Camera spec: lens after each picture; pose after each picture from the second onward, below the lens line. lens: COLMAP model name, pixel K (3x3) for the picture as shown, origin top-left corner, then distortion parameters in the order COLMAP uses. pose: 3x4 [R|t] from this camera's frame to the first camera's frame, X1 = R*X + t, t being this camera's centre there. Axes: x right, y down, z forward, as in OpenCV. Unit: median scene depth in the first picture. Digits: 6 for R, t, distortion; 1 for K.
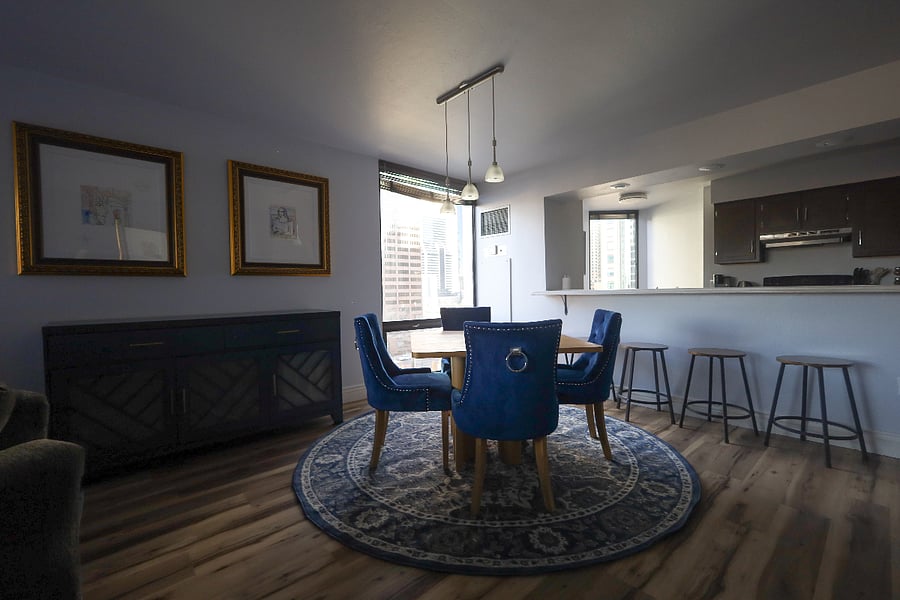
lens RADIAL K [[391.1, 0, 452.4], [0, 391.1, 297.4], [0, 0, 1]] dist [0.005177, -0.000373]
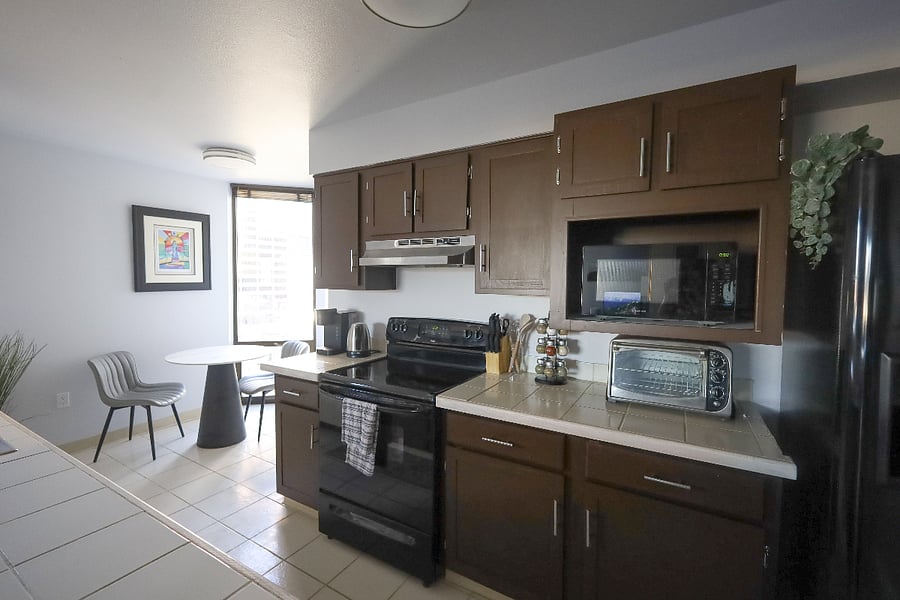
lens RADIAL K [[391.1, 0, 452.4], [0, 391.1, 297.4], [0, 0, 1]] dist [0.005177, -0.000373]
pose [[0.954628, 0.007534, 0.297705, 1.215098], [-0.017052, 0.999423, 0.029386, -0.163456], [-0.297312, -0.033129, 0.954205, 0.765031]]
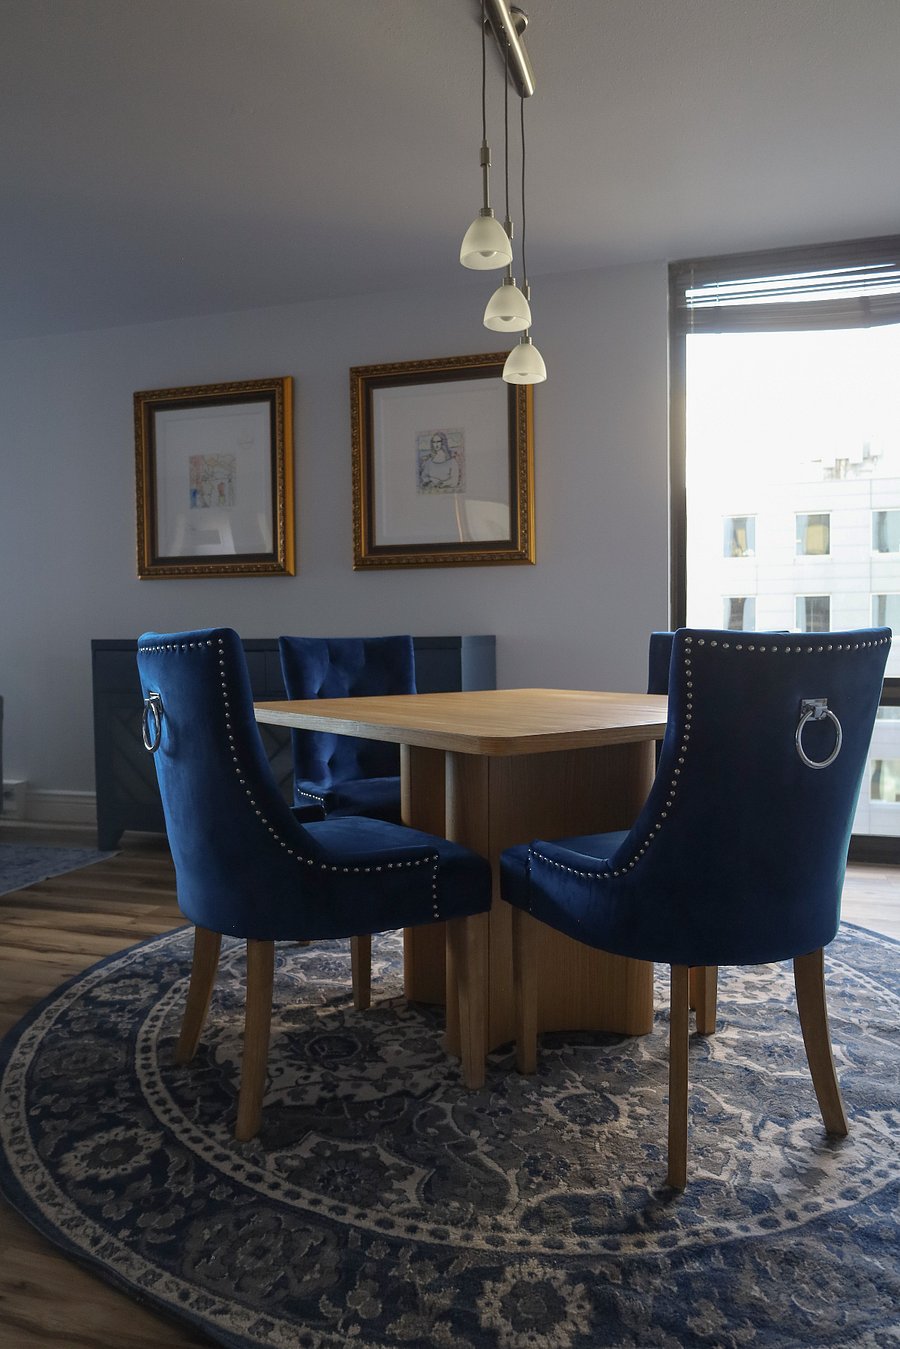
lens RADIAL K [[920.5, 0, 449.5], [0, 920.5, 665.7], [0, 0, 1]] dist [-0.007434, -0.004651]
pose [[0.514284, 0.037700, -0.856791, 0.721149], [-0.016362, 0.999283, 0.034148, 0.036994], [0.857464, -0.003543, 0.514532, 0.470000]]
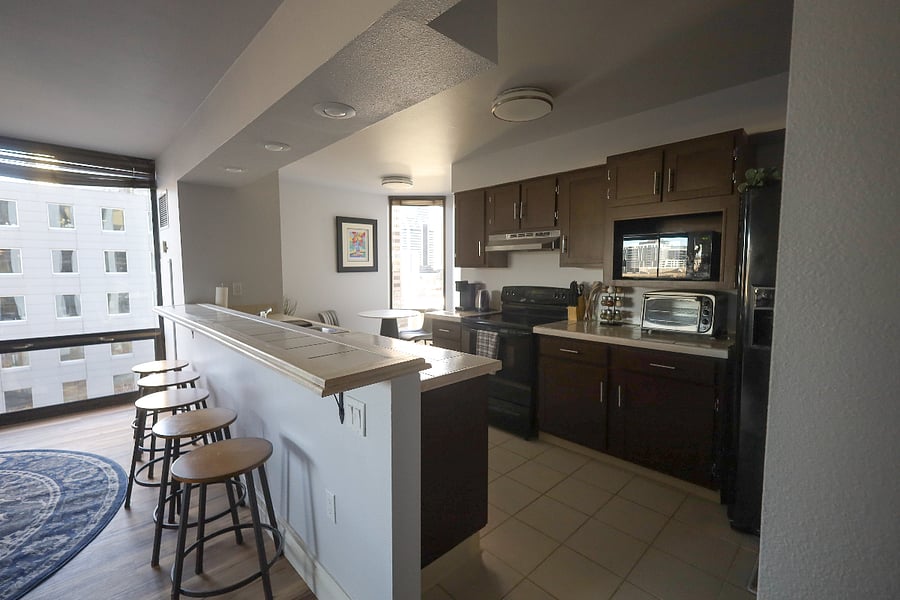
lens RADIAL K [[391.1, 0, 452.4], [0, 391.1, 297.4], [0, 0, 1]] dist [0.005177, -0.000373]
pose [[0.999261, 0.009112, 0.037338, 1.118437], [-0.011336, 0.998147, 0.059787, -0.127116], [-0.036724, -0.060166, 0.997513, 0.320003]]
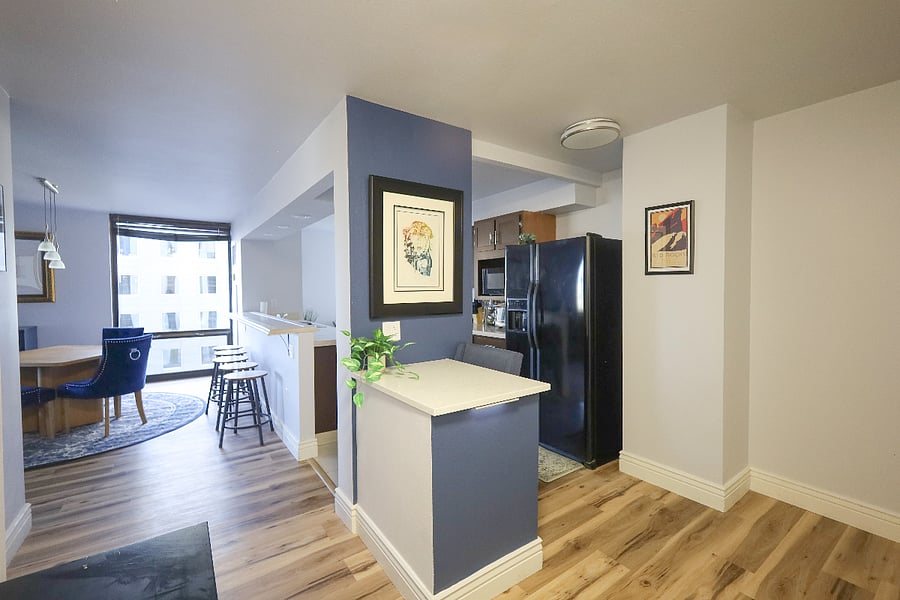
lens RADIAL K [[391.1, 0, 452.4], [0, 391.1, 297.4], [0, 0, 1]] dist [0.005177, -0.000373]
pose [[0.993604, 0.009520, -0.112520, 1.617856], [-0.008660, 0.999929, 0.008129, -0.123908], [0.112590, -0.007103, 0.993616, -0.300227]]
